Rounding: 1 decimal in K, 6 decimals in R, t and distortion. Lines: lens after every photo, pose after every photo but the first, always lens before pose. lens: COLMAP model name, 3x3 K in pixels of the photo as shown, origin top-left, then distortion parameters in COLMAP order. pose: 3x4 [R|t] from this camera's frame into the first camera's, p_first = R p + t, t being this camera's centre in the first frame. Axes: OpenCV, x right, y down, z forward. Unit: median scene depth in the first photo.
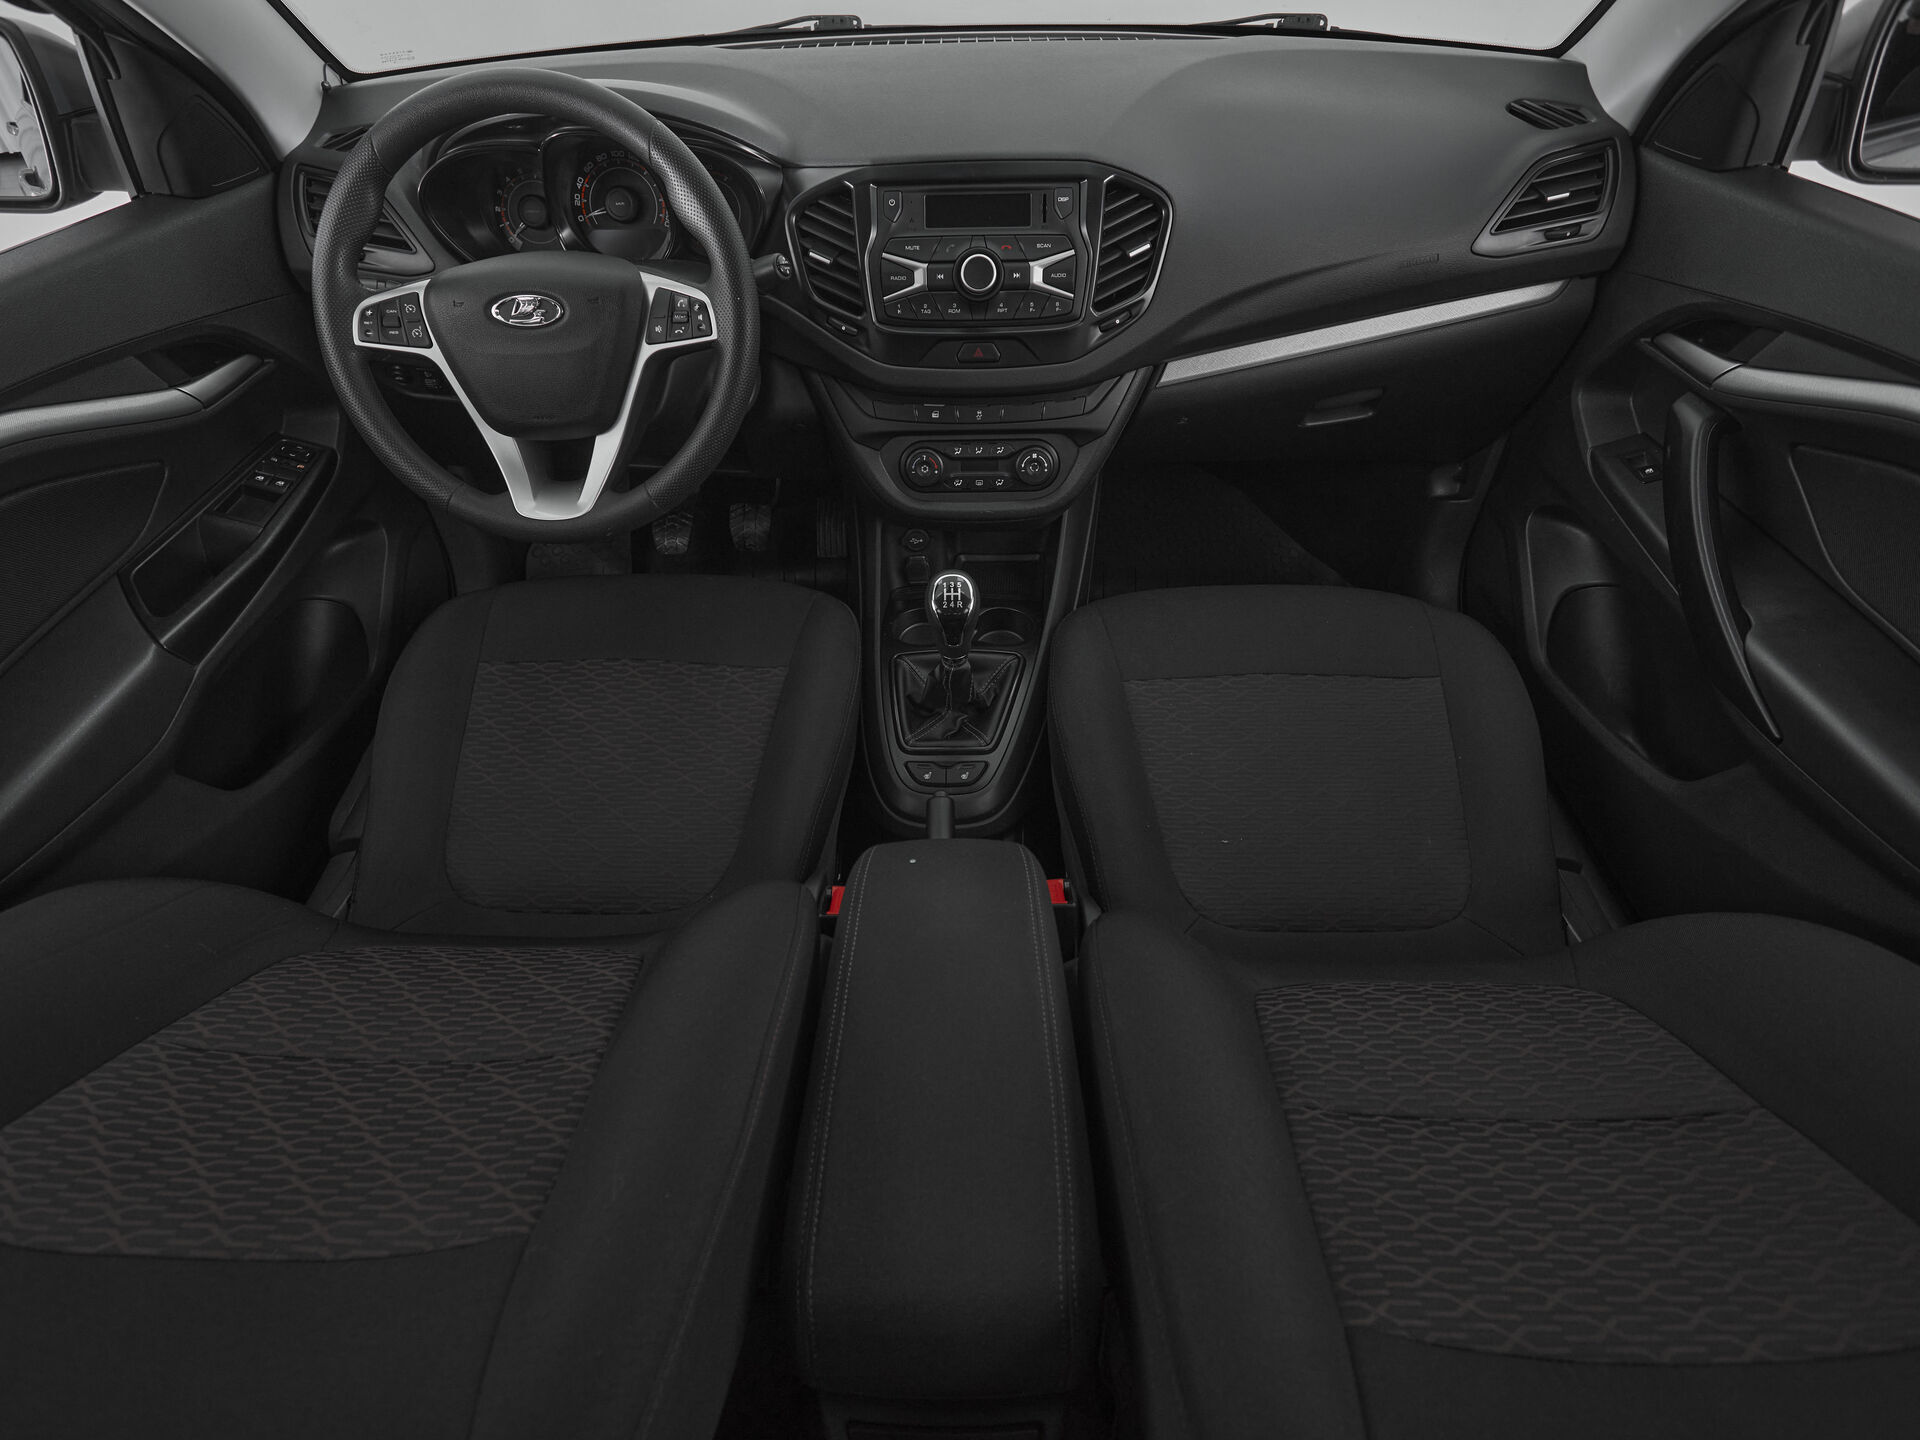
lens RADIAL K [[1022.9, 0, 940.2], [0, 1022.9, 727.5], [0, 0, 1]] dist [-0.001607, -0.002128]
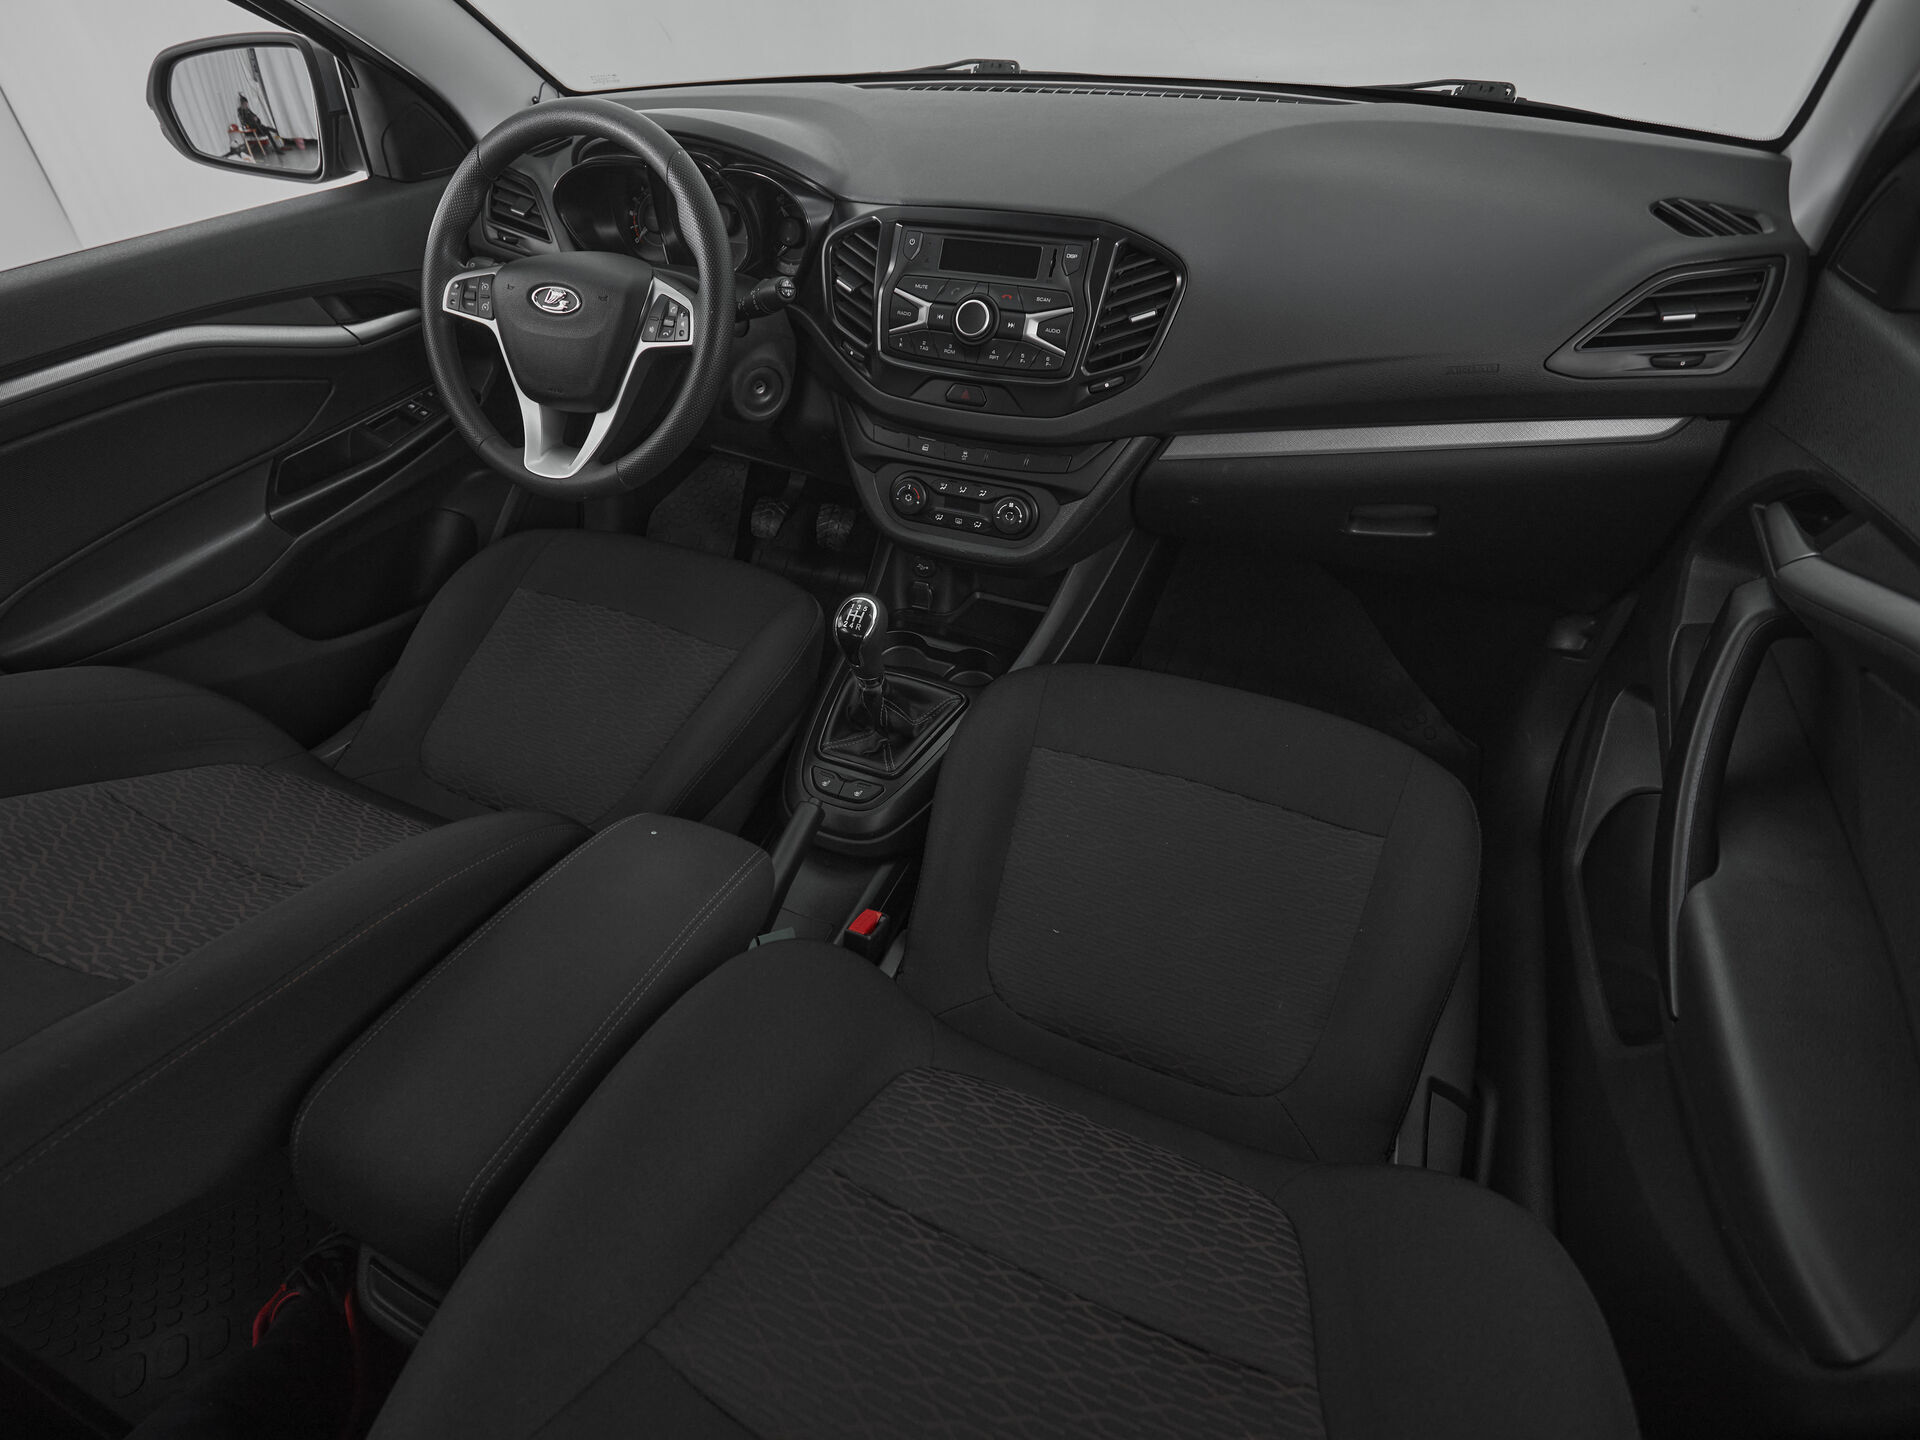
lens RADIAL K [[1021.2, 0, 850.7], [0, 1021.2, 727.6], [0, 0, 1]] dist [-0.003063, -0.000673]
pose [[0.906125, 0.260095, -0.333598, 0.364881], [-0.265527, 0.963634, 0.030084, -0.048520], [0.329291, 0.061320, 0.942235, 0.026281]]
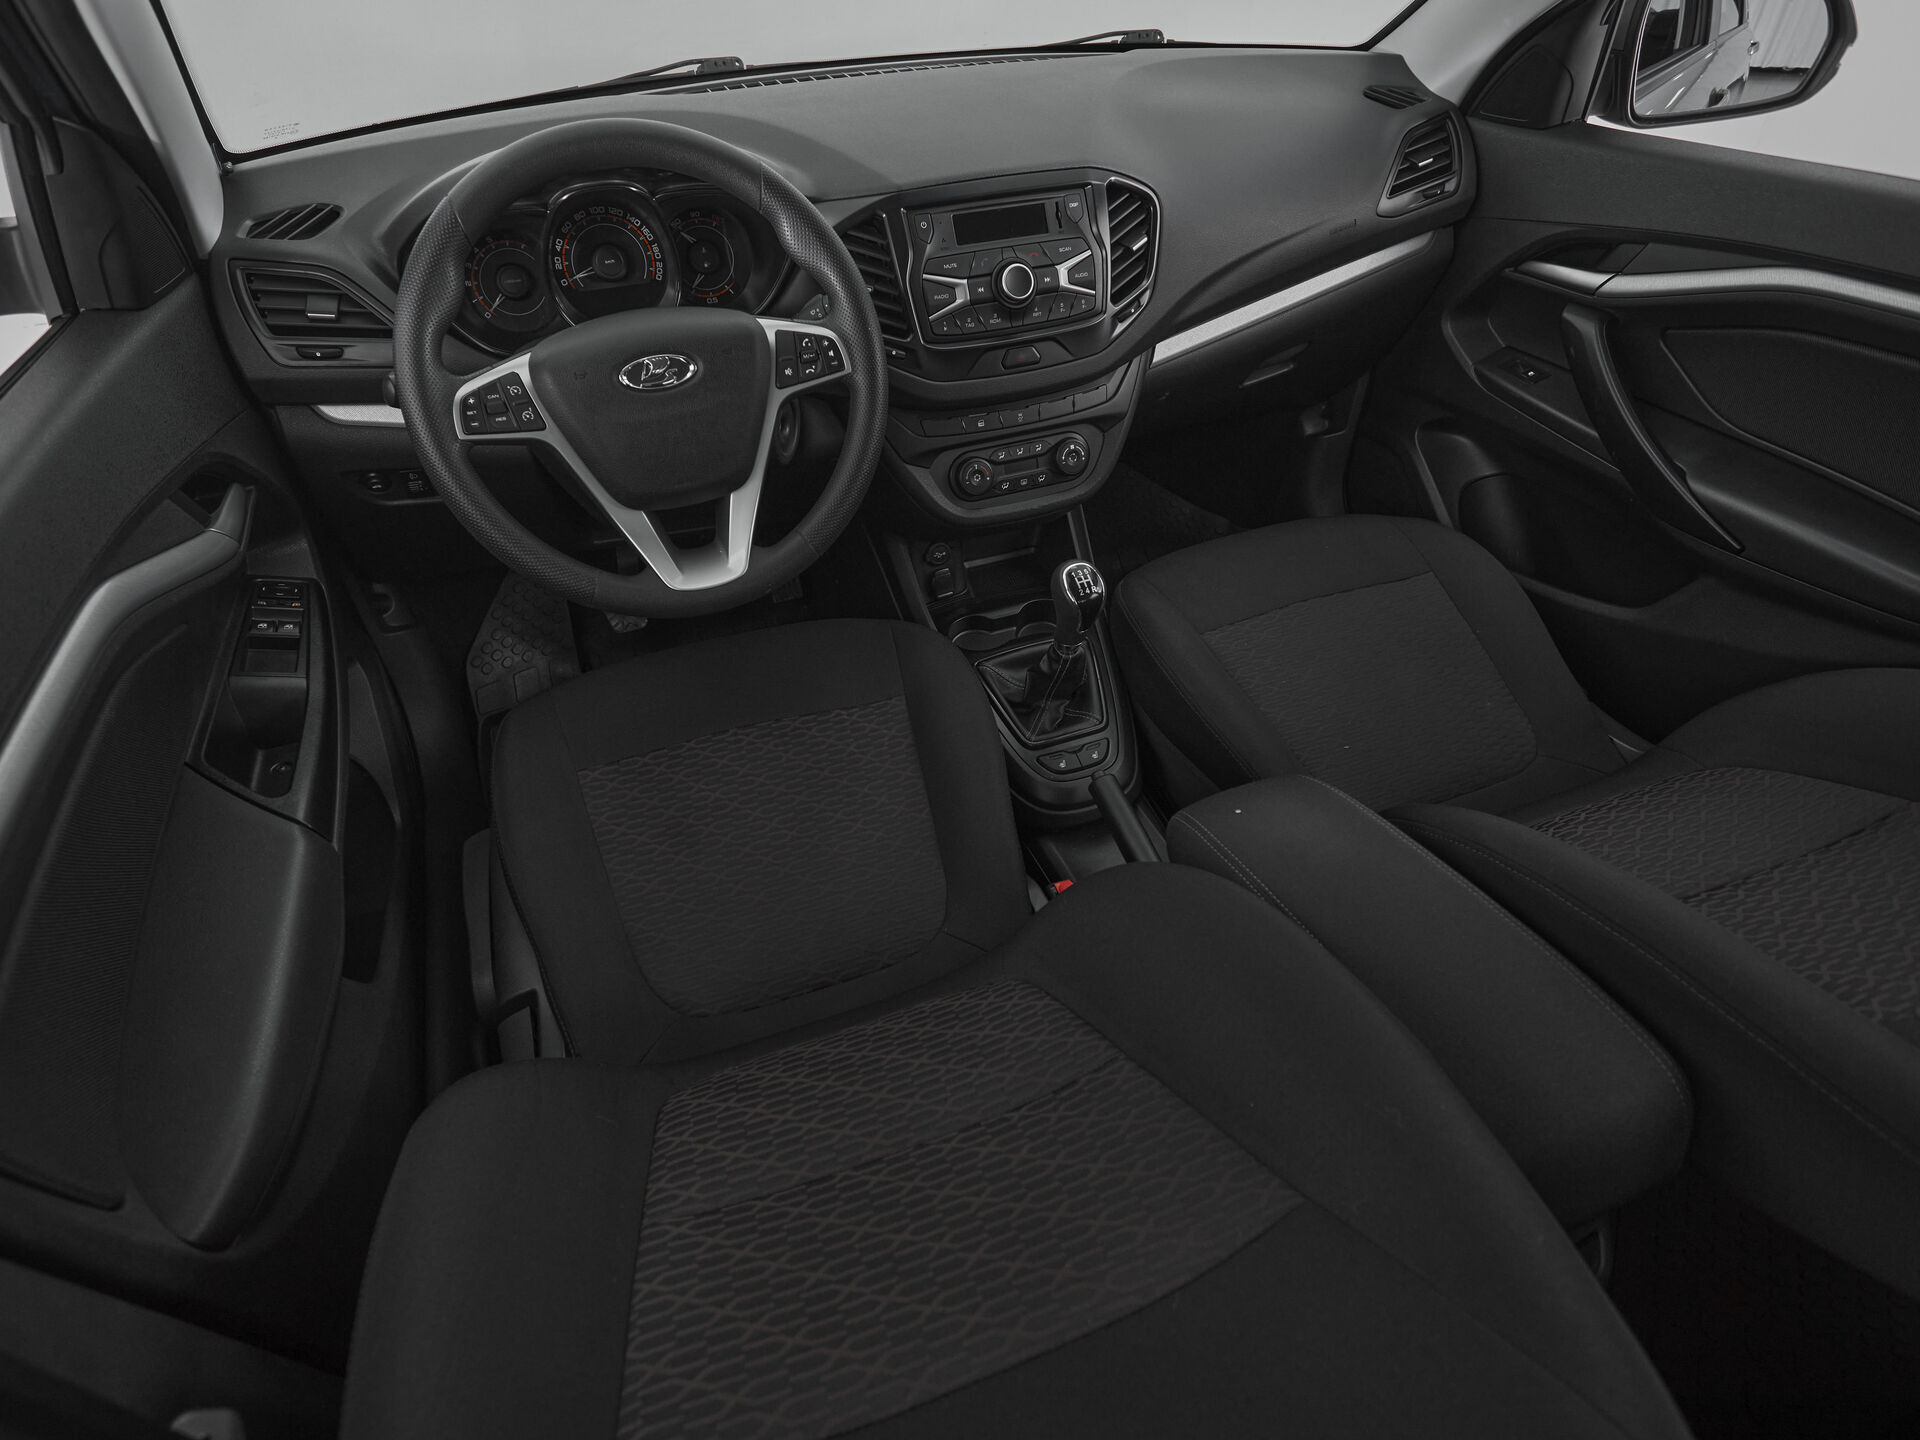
lens RADIAL K [[1022.9, 0, 940.2], [0, 1022.9, 727.5], [0, 0, 1]] dist [-0.001607, -0.002128]
pose [[0.928333, -0.244907, 0.279677, -0.432140], [0.253100, 0.967415, 0.007027, -0.029034], [-0.272285, 0.064262, 0.960068, 0.043741]]
